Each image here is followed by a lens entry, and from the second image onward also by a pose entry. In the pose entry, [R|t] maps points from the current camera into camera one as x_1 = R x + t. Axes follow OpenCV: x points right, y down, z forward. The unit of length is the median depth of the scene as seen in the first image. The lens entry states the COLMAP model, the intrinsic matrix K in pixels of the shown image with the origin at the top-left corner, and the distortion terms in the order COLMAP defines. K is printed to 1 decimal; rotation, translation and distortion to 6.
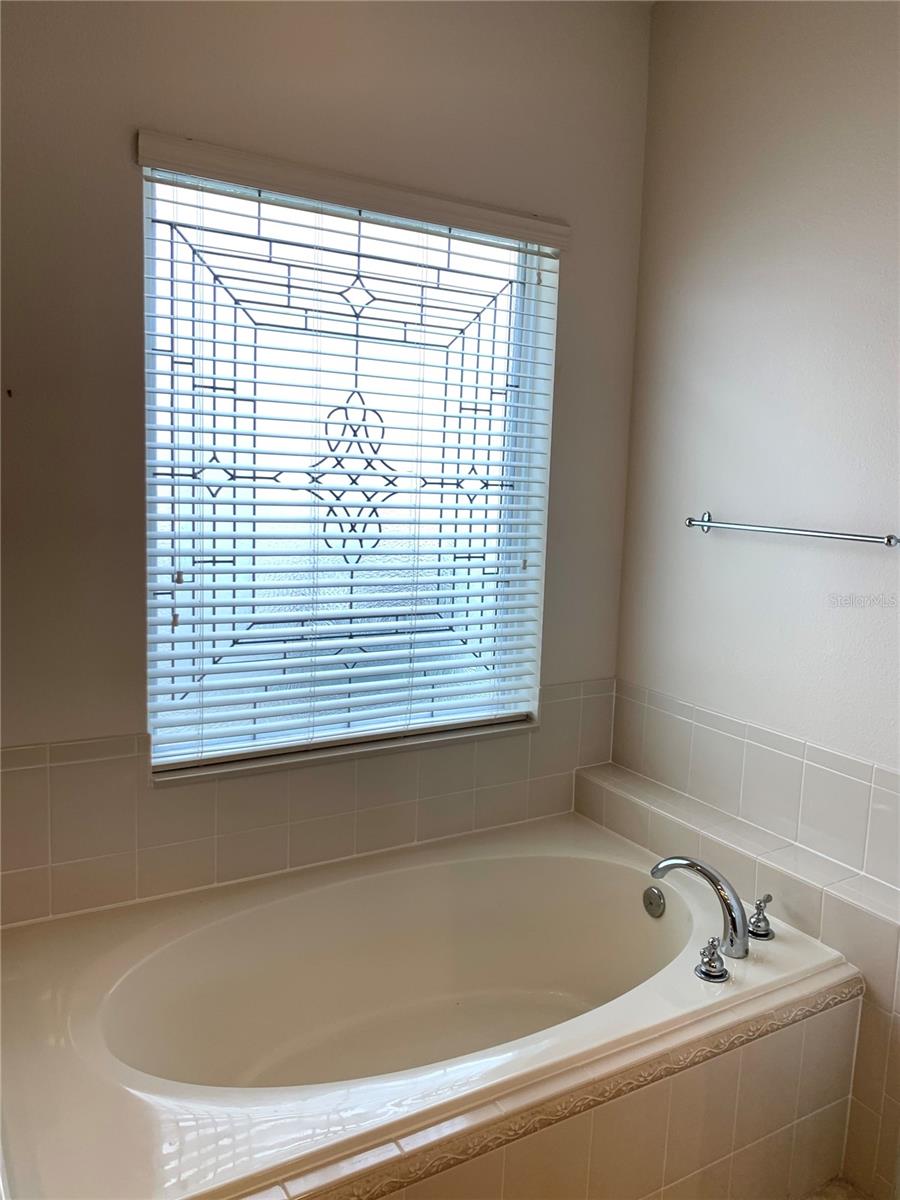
lens RADIAL K [[925.7, 0, 450.0], [0, 925.7, 600.0], [0, 0, 1]] dist [0.029653, -0.045802]
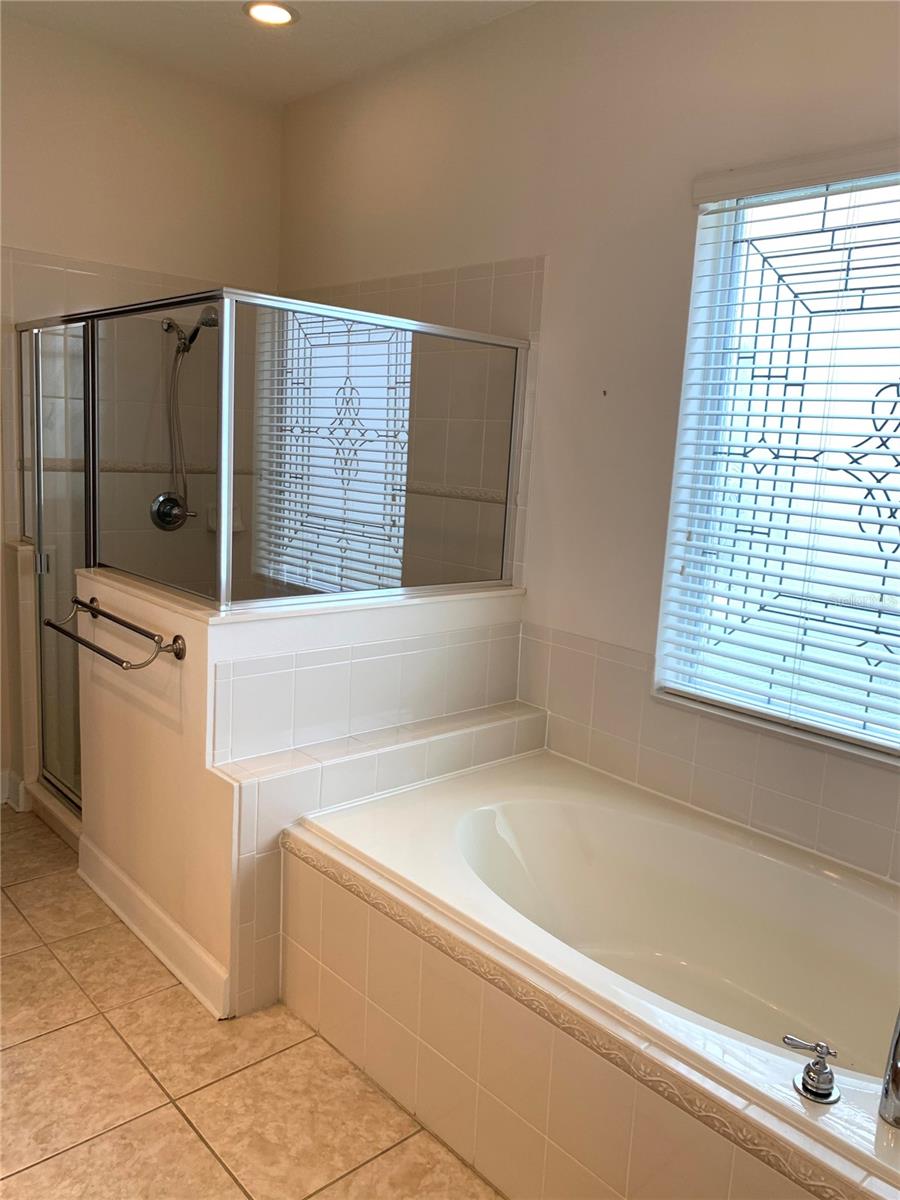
lens RADIAL K [[871.6, 0, 450.0], [0, 871.6, 600.0], [0, 0, 1]] dist [-0.065196, -0.001936]
pose [[0.217218, 0.152167, -0.964190, 0.700774], [-0.160355, 0.979918, 0.118523, -0.026090], [0.962862, 0.128867, 0.237256, 0.421564]]
